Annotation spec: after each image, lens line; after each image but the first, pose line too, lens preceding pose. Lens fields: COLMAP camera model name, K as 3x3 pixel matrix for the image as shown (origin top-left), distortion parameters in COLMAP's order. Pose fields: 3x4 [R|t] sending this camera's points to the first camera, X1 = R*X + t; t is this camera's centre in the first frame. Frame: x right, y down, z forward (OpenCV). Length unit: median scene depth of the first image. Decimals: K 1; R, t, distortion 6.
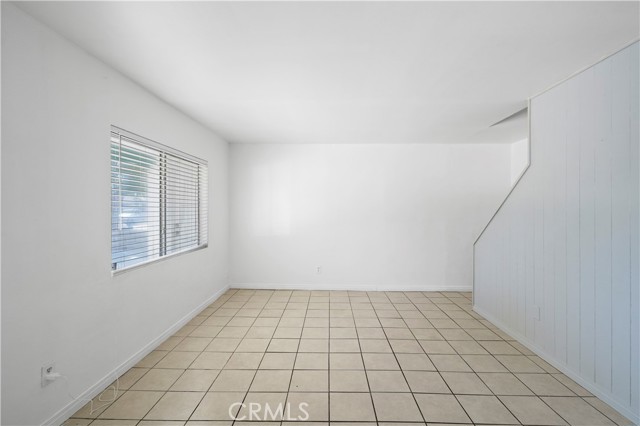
lens RADIAL K [[294.8, 0, 319.4], [0, 294.8, 210.4], [0, 0, 1]] dist [-0.004393, 0.001915]
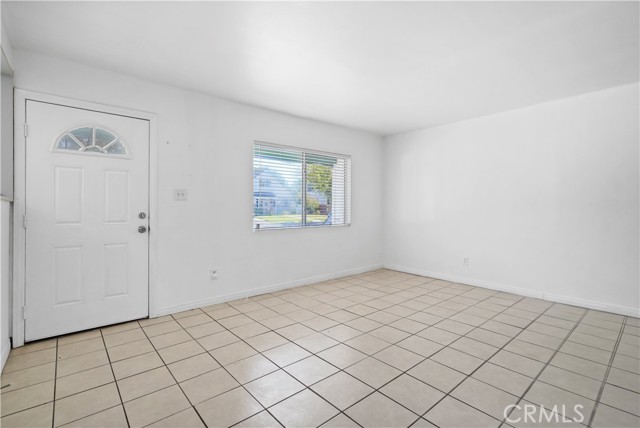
lens RADIAL K [[294.8, 0, 314.1], [0, 294.8, 211.4], [0, 0, 1]] dist [-0.004393, 0.001915]
pose [[0.665771, 0.009677, -0.746093, 0.479106], [-0.002966, 0.999942, 0.010323, 0.059819], [0.746150, -0.004660, 0.665761, 0.099794]]
